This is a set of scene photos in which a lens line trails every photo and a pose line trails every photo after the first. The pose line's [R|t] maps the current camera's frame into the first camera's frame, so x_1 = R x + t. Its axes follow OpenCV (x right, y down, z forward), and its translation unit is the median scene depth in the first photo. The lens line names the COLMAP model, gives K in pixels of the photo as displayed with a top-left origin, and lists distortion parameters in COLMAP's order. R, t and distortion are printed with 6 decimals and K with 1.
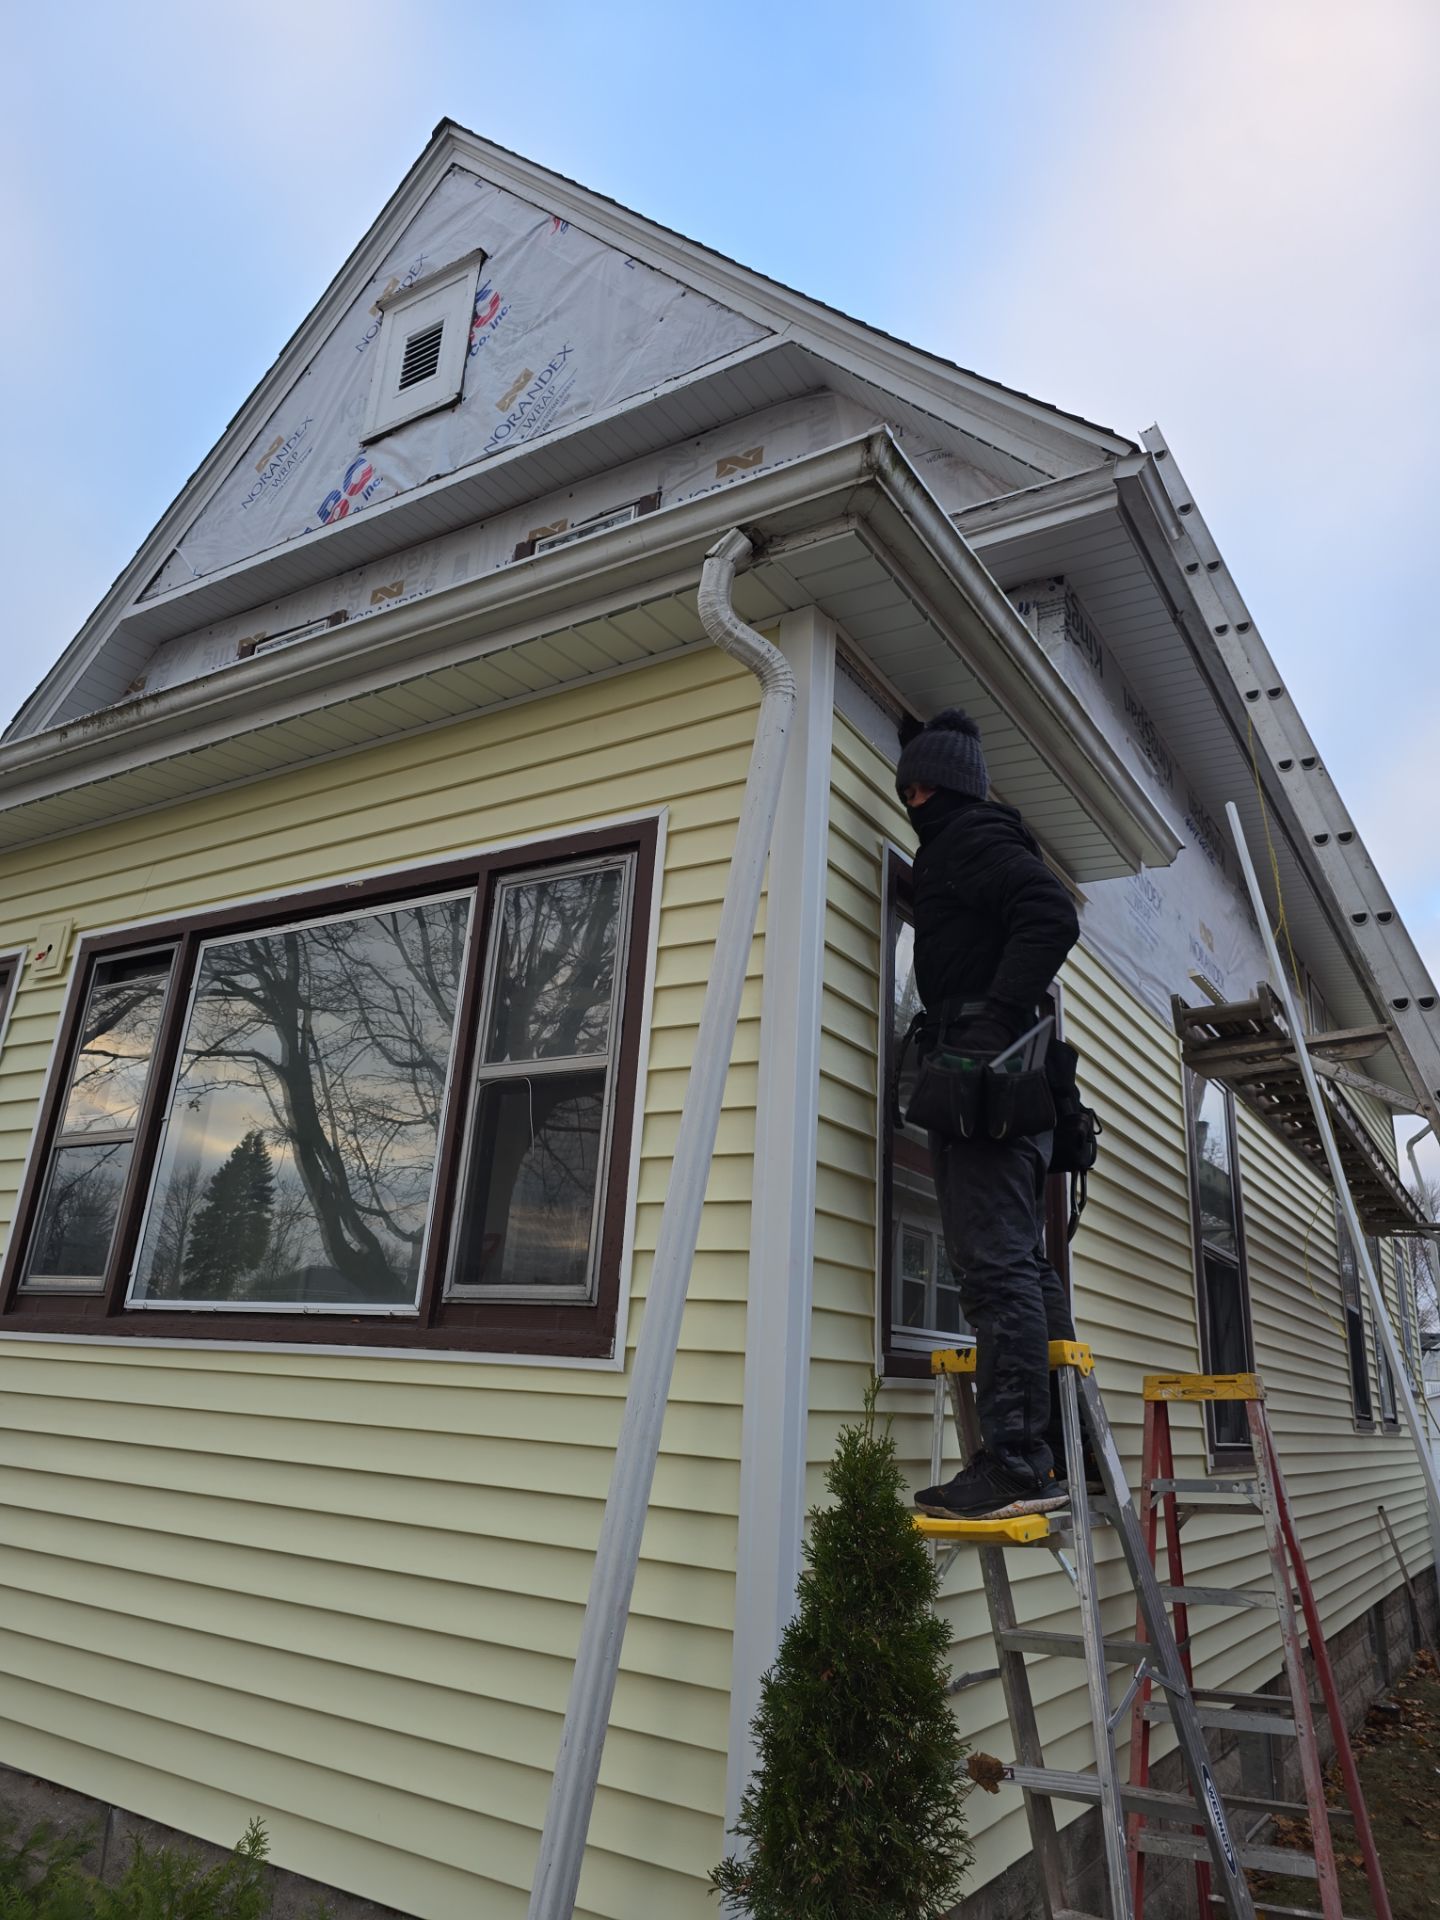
lens RADIAL K [[1268.1, 0, 720.7], [0, 1268.1, 954.1], [0, 0, 1]] dist [0.034294, 0.000792]
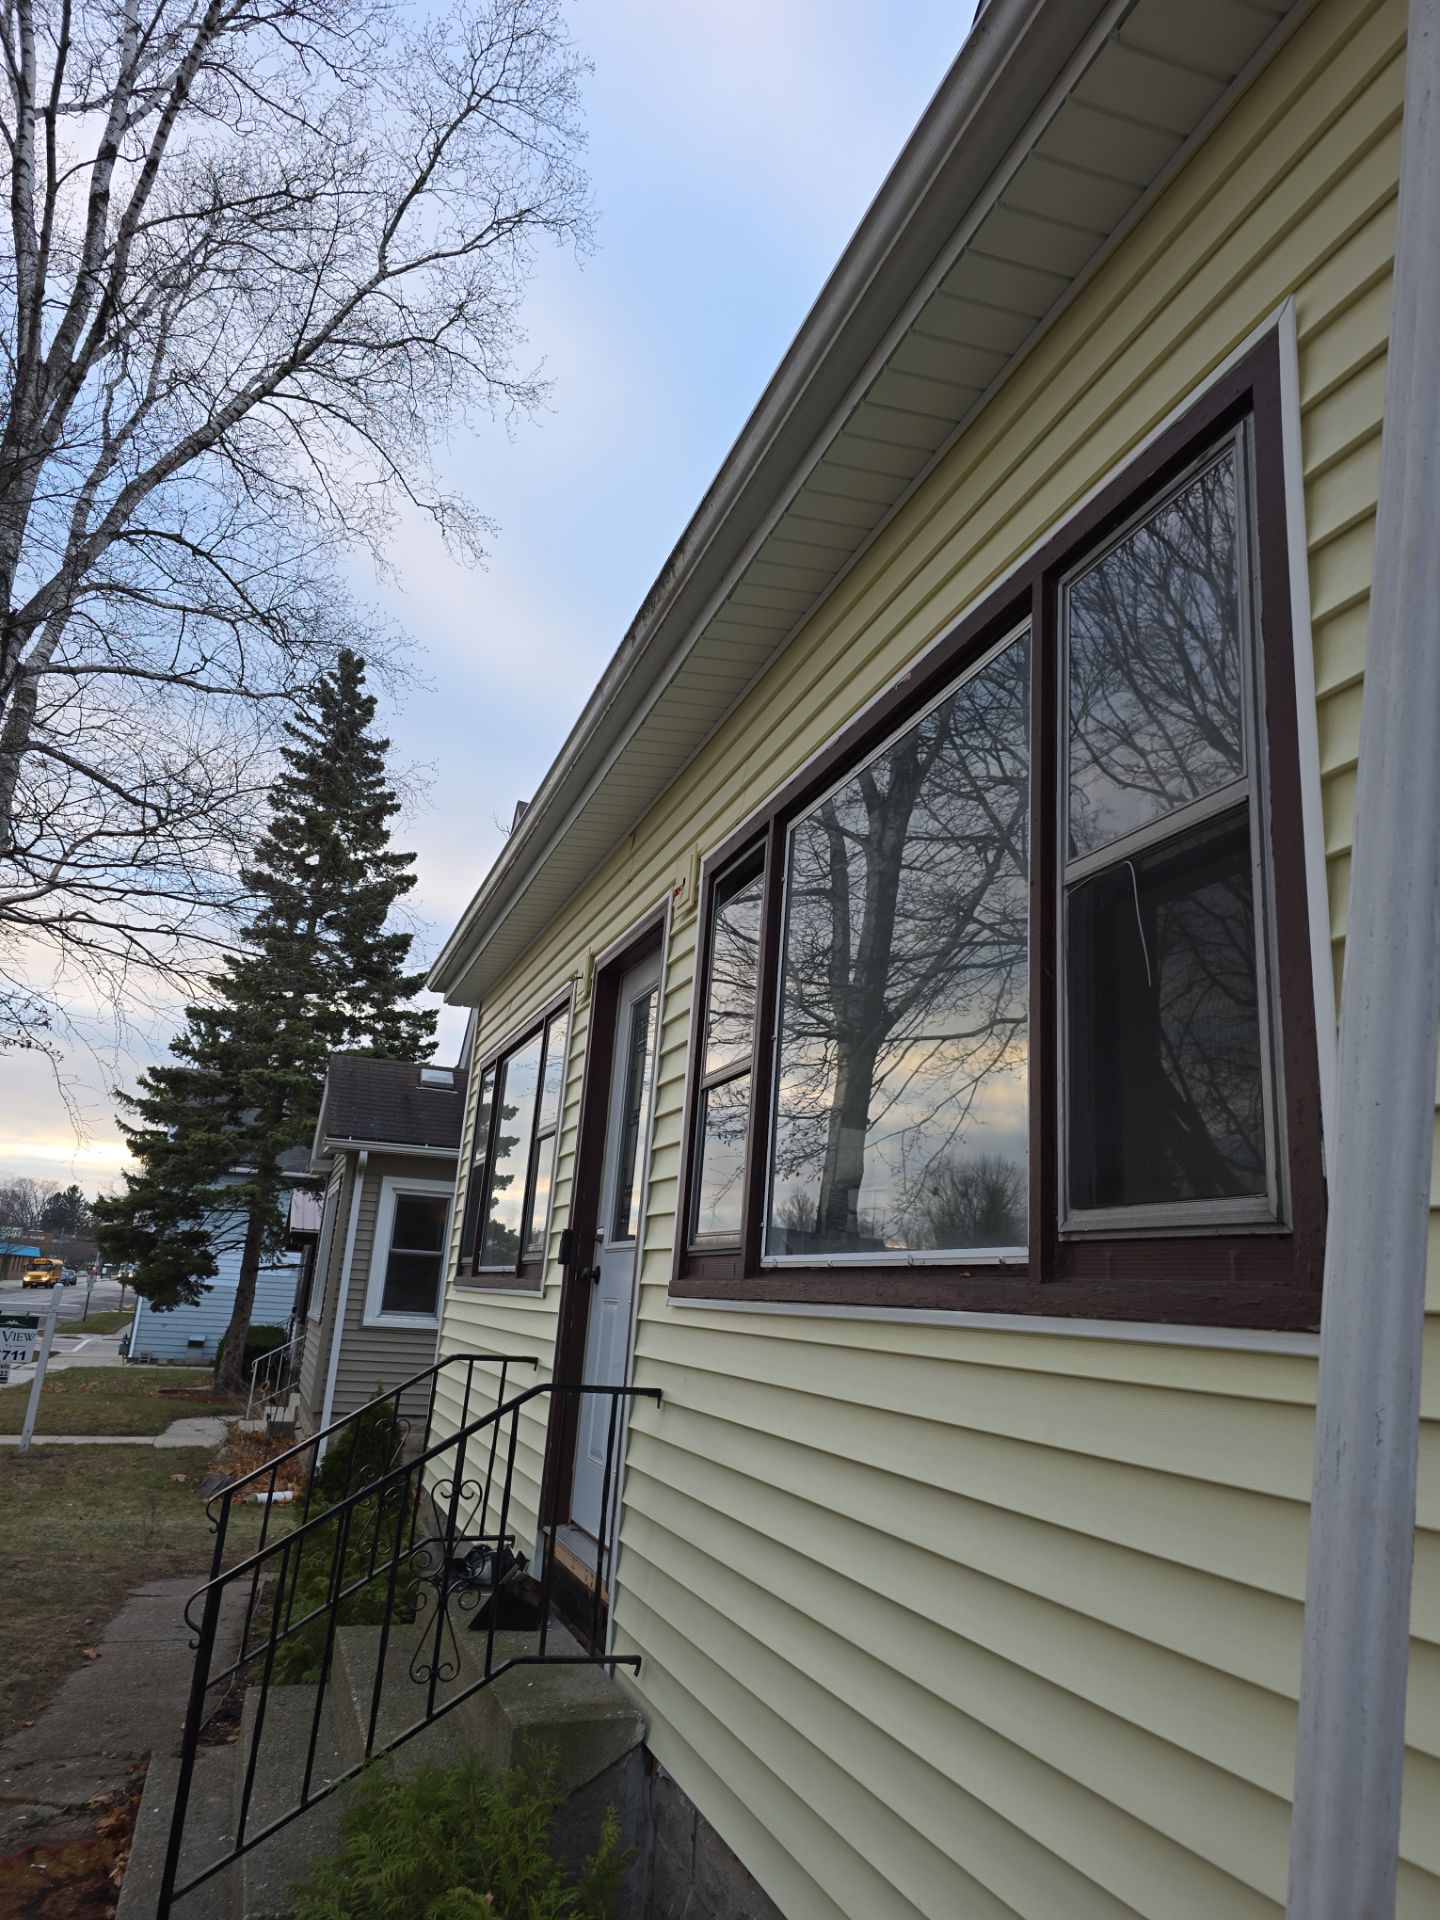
lens RADIAL K [[1268.1, 0, 709.6], [0, 1268.1, 957.9], [0, 0, 1]] dist [0.034294, 0.000792]
pose [[0.765078, -0.179146, -0.618516, 0.056066], [0.190216, 0.980533, -0.048711, 0.134773], [0.615202, -0.080383, 0.784261, 0.416114]]
